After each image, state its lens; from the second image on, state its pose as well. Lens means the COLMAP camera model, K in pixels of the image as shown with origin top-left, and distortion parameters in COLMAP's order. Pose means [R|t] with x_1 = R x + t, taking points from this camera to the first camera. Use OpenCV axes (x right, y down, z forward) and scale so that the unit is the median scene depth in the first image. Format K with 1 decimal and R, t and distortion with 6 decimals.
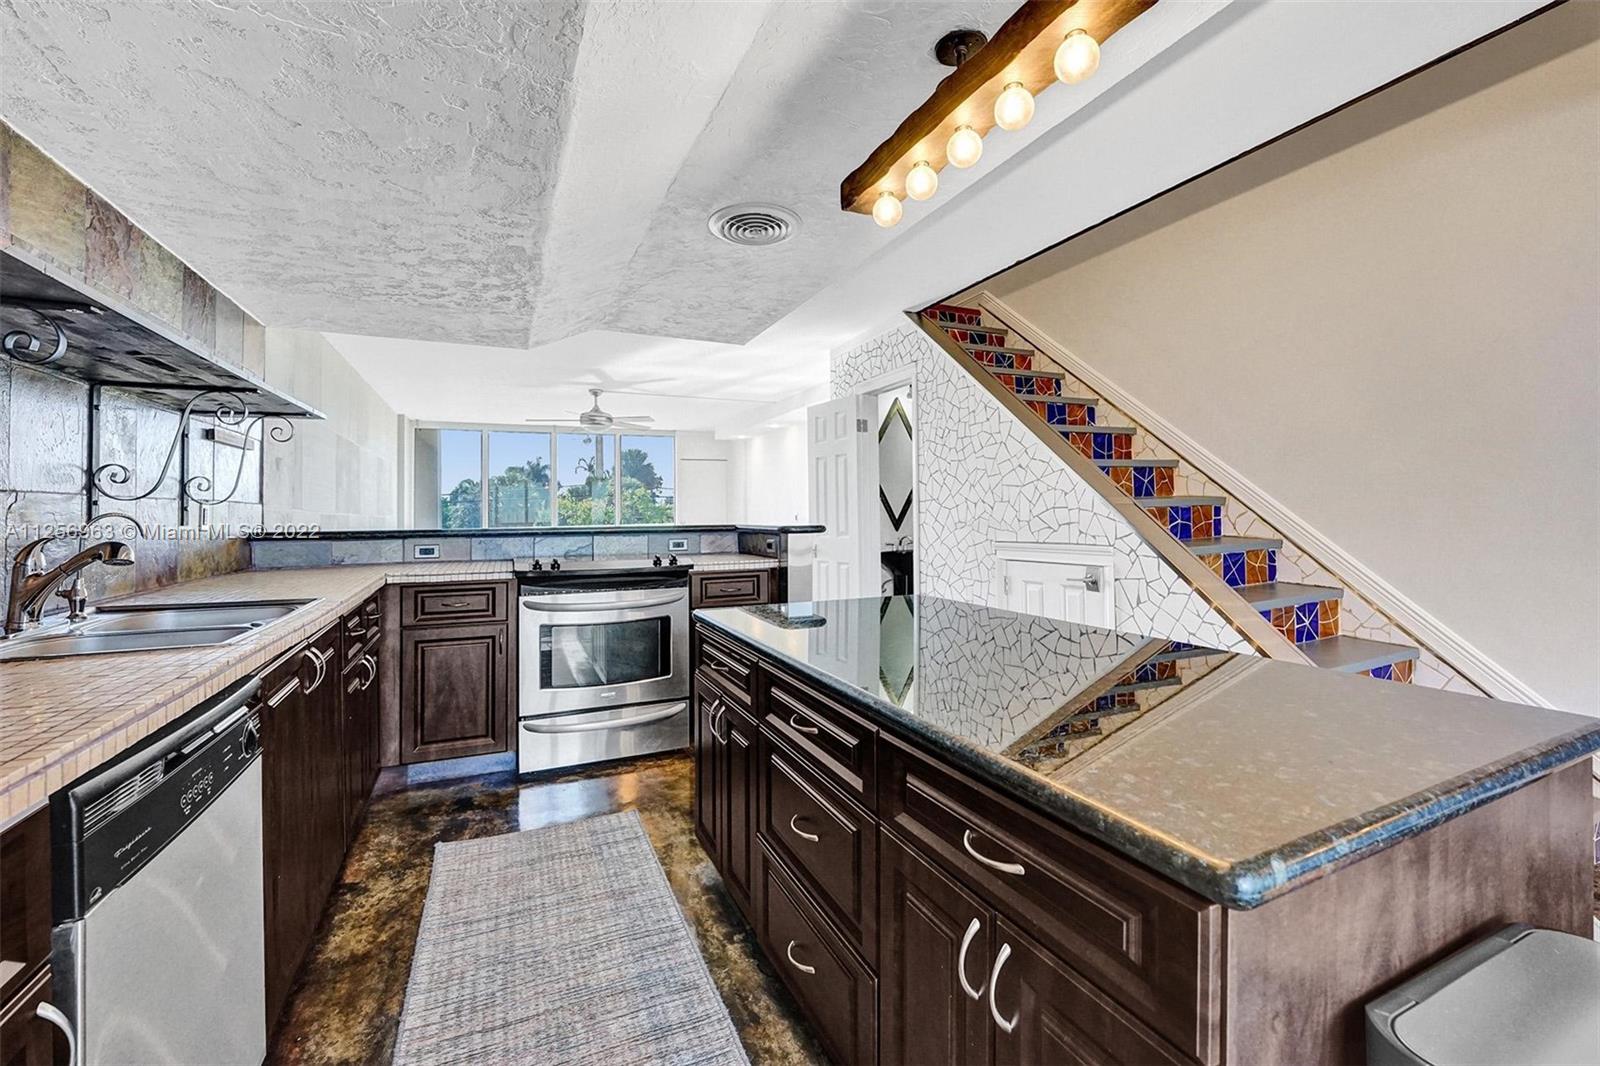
lens RADIAL K [[658.9, 0, 800.0], [0, 658.9, 533.0], [0, 0, 1]] dist [-0.000617, -0.000059]
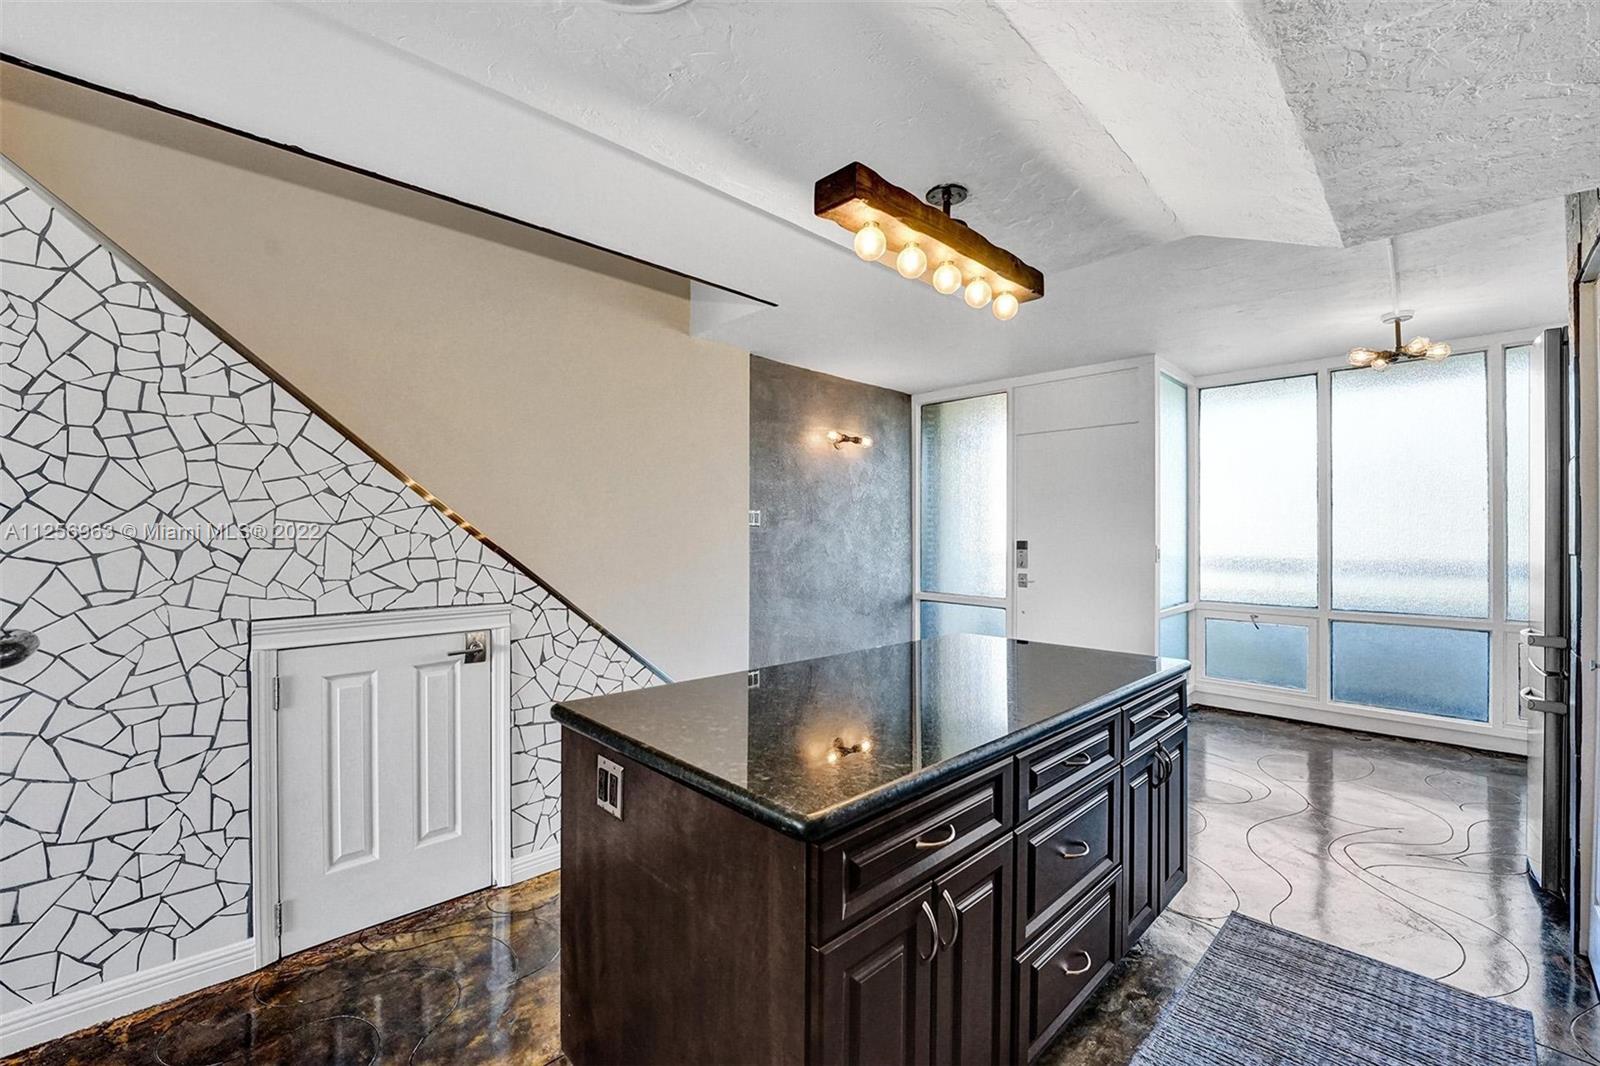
lens RADIAL K [[658.9, 0, 800.0], [0, 658.9, 533.0], [0, 0, 1]] dist [-0.000617, -0.000059]
pose [[-0.333332, 0.019795, 0.942602, -0.417661], [0.032118, 0.999438, -0.009630, -0.045948], [-0.942262, 0.027065, -0.333781, 0.847386]]
